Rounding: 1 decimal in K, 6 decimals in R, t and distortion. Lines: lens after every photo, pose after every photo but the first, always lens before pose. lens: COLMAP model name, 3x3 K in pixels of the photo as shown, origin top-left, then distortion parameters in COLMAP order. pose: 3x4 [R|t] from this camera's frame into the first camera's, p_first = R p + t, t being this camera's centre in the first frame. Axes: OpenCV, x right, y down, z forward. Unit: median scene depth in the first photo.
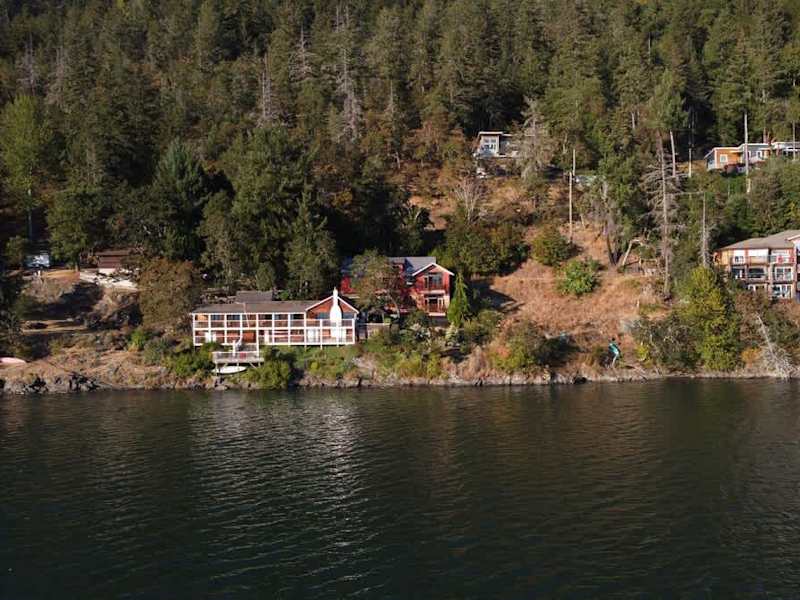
lens RADIAL K [[810.3, 0, 395.3], [0, 810.3, 301.7], [0, 0, 1]] dist [0.001411, -0.023336]
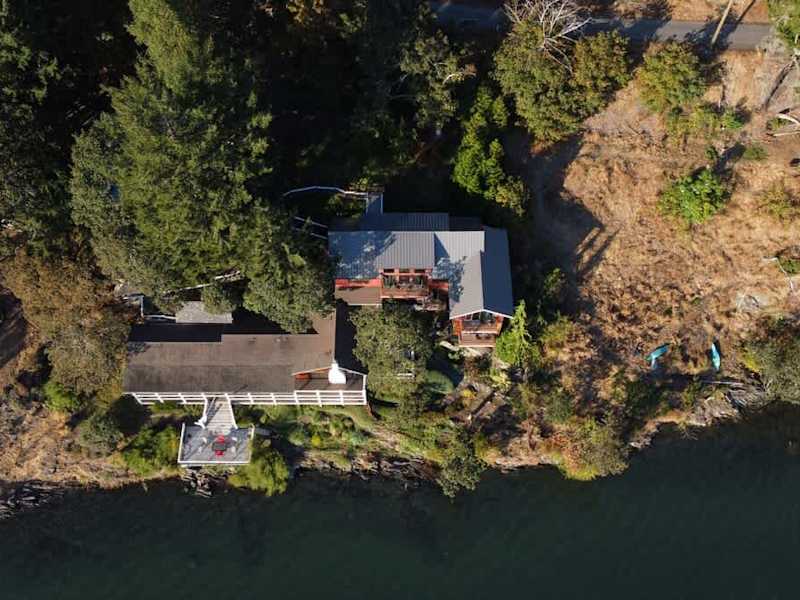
lens RADIAL K [[810.3, 0, 395.3], [0, 810.3, 301.7], [0, 0, 1]] dist [0.001411, -0.023336]
pose [[0.998073, -0.049241, 0.037753, -0.045773], [-0.010928, 0.459440, 0.888142, -0.613159], [-0.061079, -0.886843, 0.458017, 0.722561]]
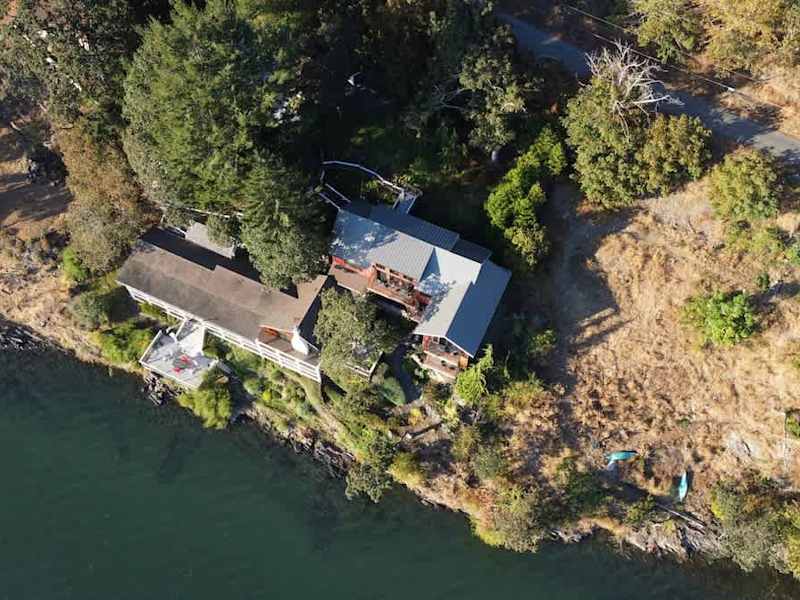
lens RADIAL K [[810.3, 0, 395.3], [0, 810.3, 301.7], [0, 0, 1]] dist [0.001411, -0.023336]
pose [[0.929331, 0.332040, -0.161532, 0.103277], [-0.009540, 0.458909, 0.888432, -0.613912], [0.369123, -0.824107, 0.429646, 0.743618]]
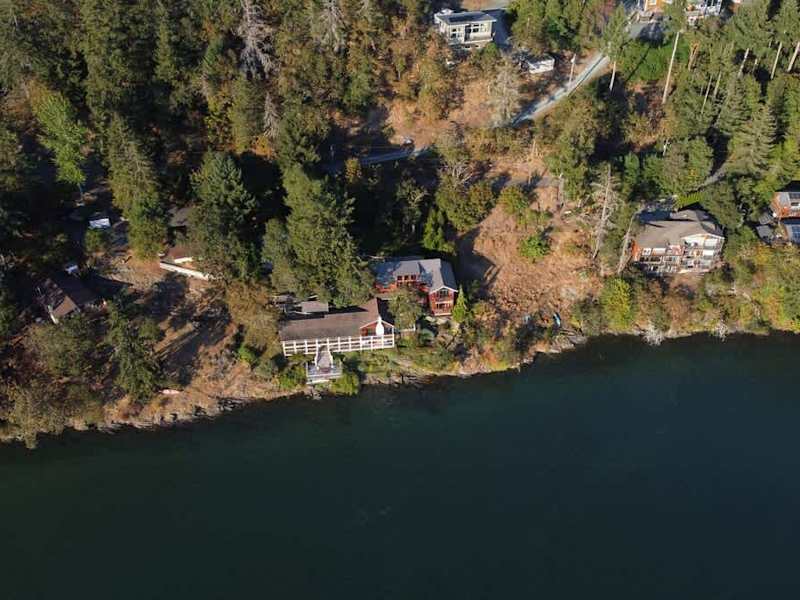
lens RADIAL K [[810.3, 0, 395.3], [0, 810.3, 301.7], [0, 0, 1]] dist [0.001411, -0.023336]
pose [[0.984875, -0.108164, 0.135357, -0.235038], [-0.006790, 0.756516, 0.653940, -0.964158], [-0.173133, -0.644968, 0.744339, -0.066388]]
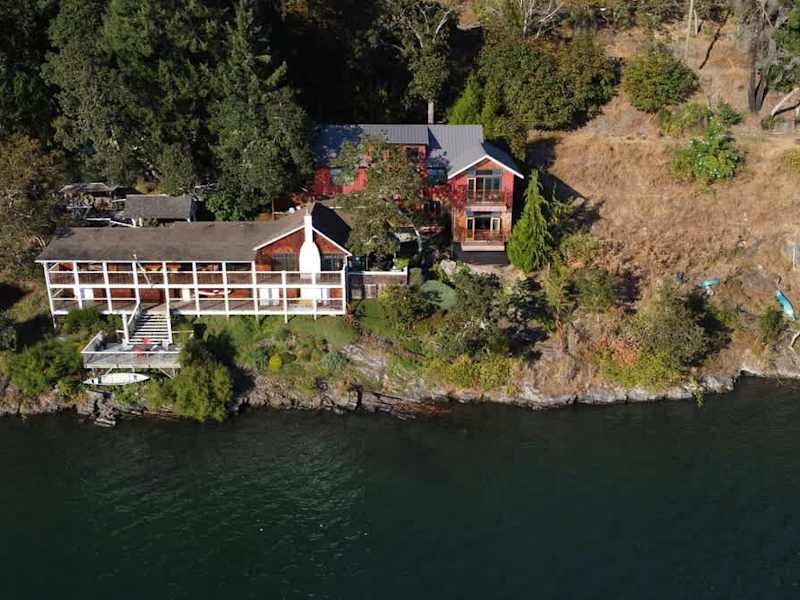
lens RADIAL K [[810.3, 0, 395.3], [0, 810.3, 301.7], [0, 0, 1]] dist [0.001411, -0.023336]
pose [[0.998344, -0.010945, 0.056472, -0.045951], [-0.009438, 0.937265, 0.348489, -0.144917], [-0.056743, -0.348445, 0.935610, 0.464632]]
